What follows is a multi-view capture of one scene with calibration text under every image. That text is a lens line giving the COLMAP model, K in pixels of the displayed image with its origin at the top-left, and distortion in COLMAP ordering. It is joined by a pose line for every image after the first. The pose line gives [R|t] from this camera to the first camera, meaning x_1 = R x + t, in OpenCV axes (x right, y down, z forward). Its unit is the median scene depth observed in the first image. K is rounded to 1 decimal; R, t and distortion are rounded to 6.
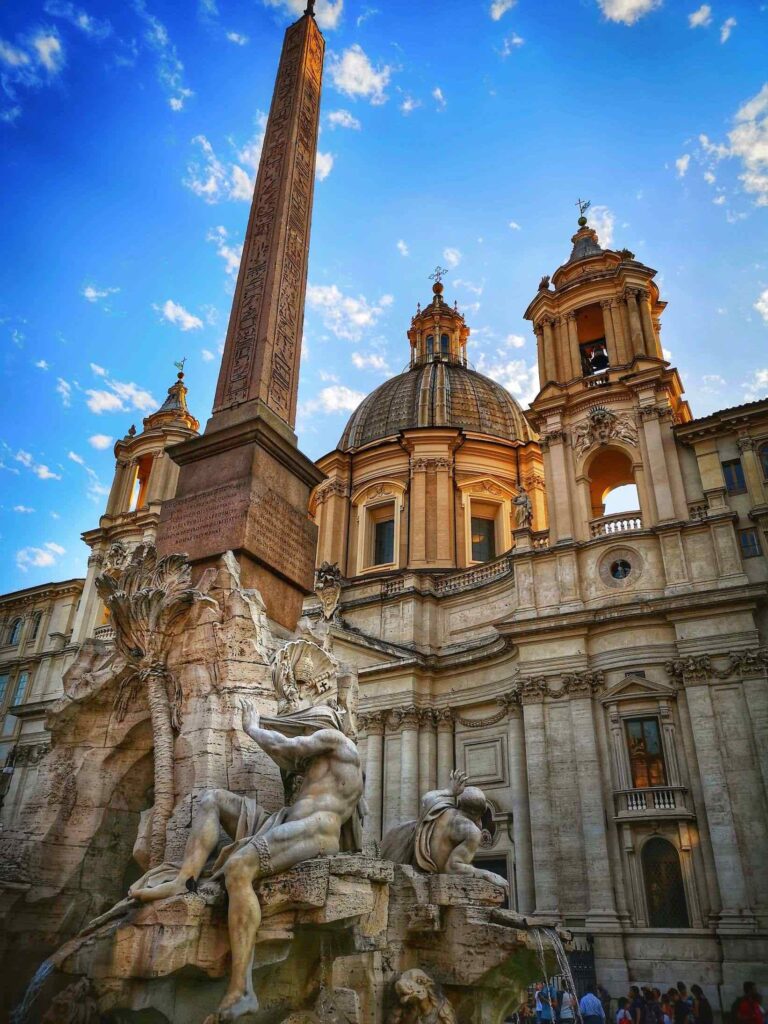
lens RADIAL K [[780.6, 0, 384.0], [0, 780.6, 512.0], [0, 0, 1]] dist [0.048686, -0.007110]
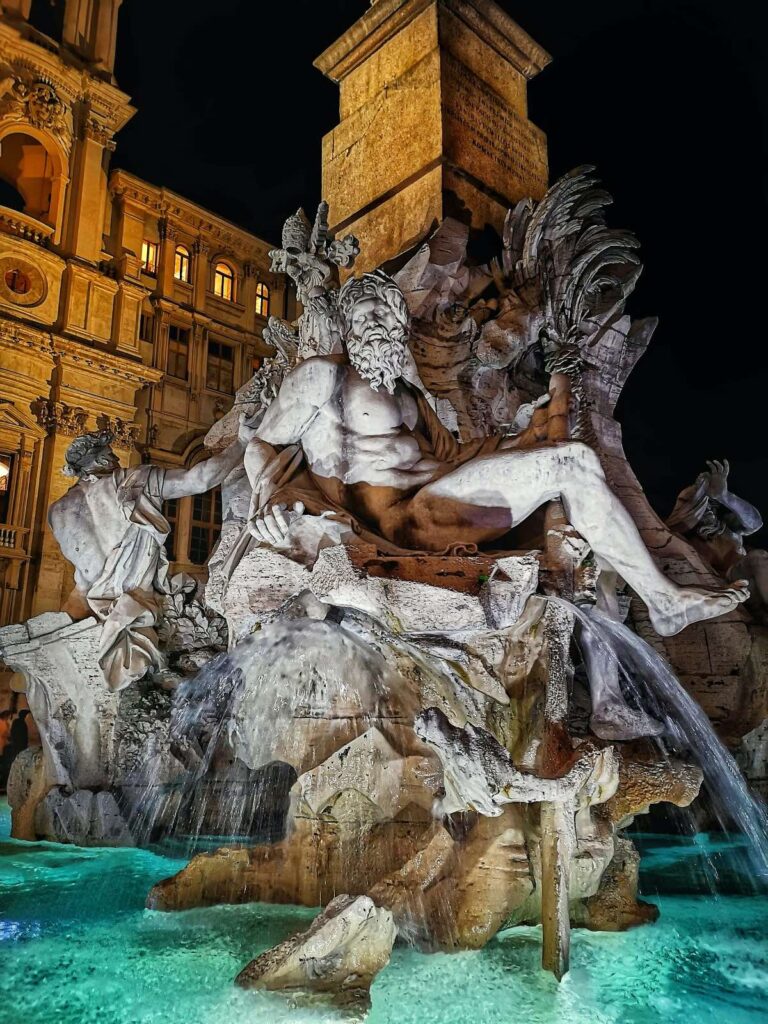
lens RADIAL K [[796.0, 0, 384.0], [0, 796.0, 512.0], [0, 0, 1]] dist [0.073479, -0.081855]
pose [[0.283611, 0.207779, 0.936158, -0.290915], [-0.473457, 0.879297, -0.051724, 0.130579], [-0.833909, -0.428561, 0.347753, 0.236554]]
